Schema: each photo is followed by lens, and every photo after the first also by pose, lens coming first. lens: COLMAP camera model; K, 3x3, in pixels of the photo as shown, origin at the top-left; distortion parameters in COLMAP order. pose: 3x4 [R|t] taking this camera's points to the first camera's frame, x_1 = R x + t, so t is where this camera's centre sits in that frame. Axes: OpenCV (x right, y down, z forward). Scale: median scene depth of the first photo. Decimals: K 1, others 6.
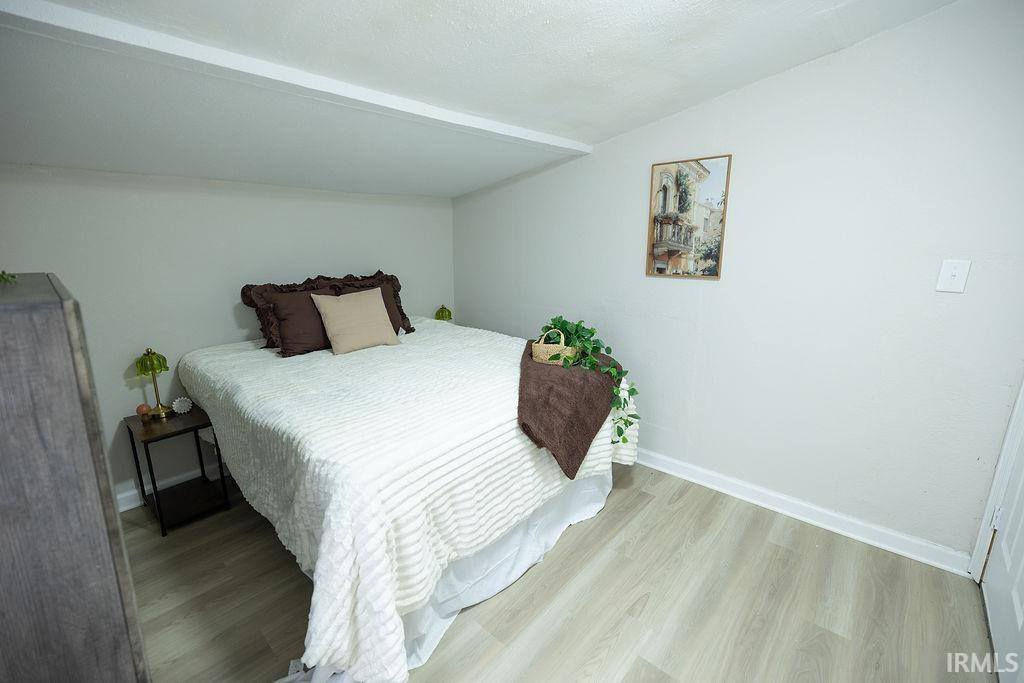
lens RADIAL K [[433.4, 0, 512.0], [0, 433.4, 341.5], [0, 0, 1]] dist [0.004339, -0.000157]
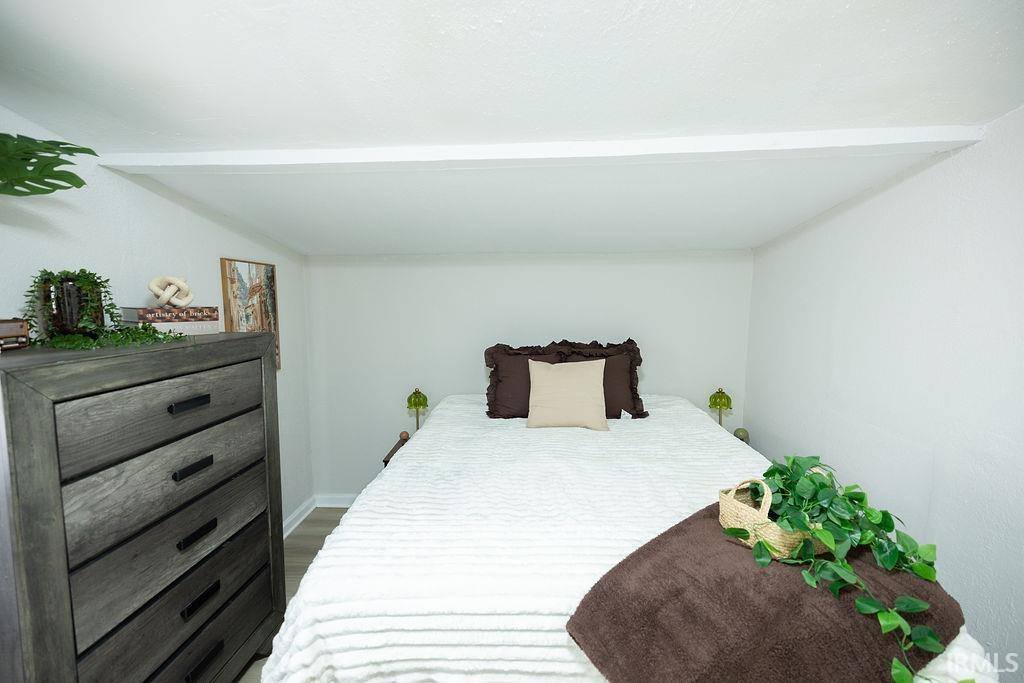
lens RADIAL K [[433.4, 0, 512.0], [0, 433.4, 341.5], [0, 0, 1]] dist [0.004339, -0.000157]
pose [[0.633169, 0.082925, -0.769559, 0.302440], [-0.173961, 0.984054, -0.037092, -0.121890], [0.754211, 0.157359, 0.637498, 0.395315]]
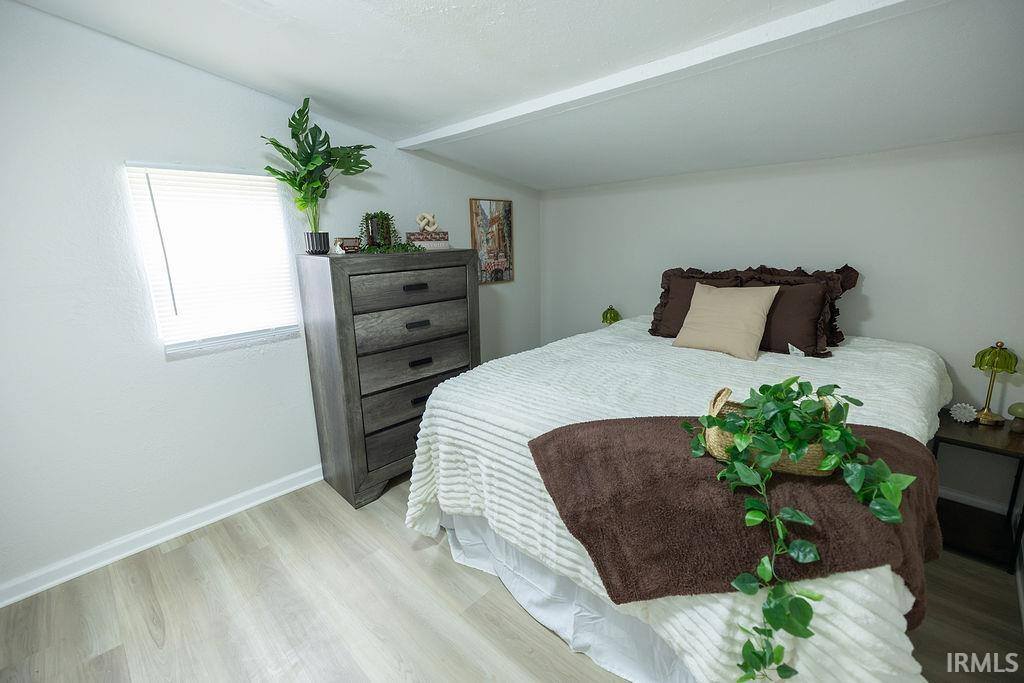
lens RADIAL K [[449.8, 0, 510.1], [0, 449.8, 340.7], [0, 0, 1]] dist [0.003162, 0.000262]
pose [[-0.045966, 0.237460, -0.970309, 0.651522], [-0.196928, 0.950120, 0.241849, -0.168916], [0.979340, 0.202198, 0.003090, 0.710079]]
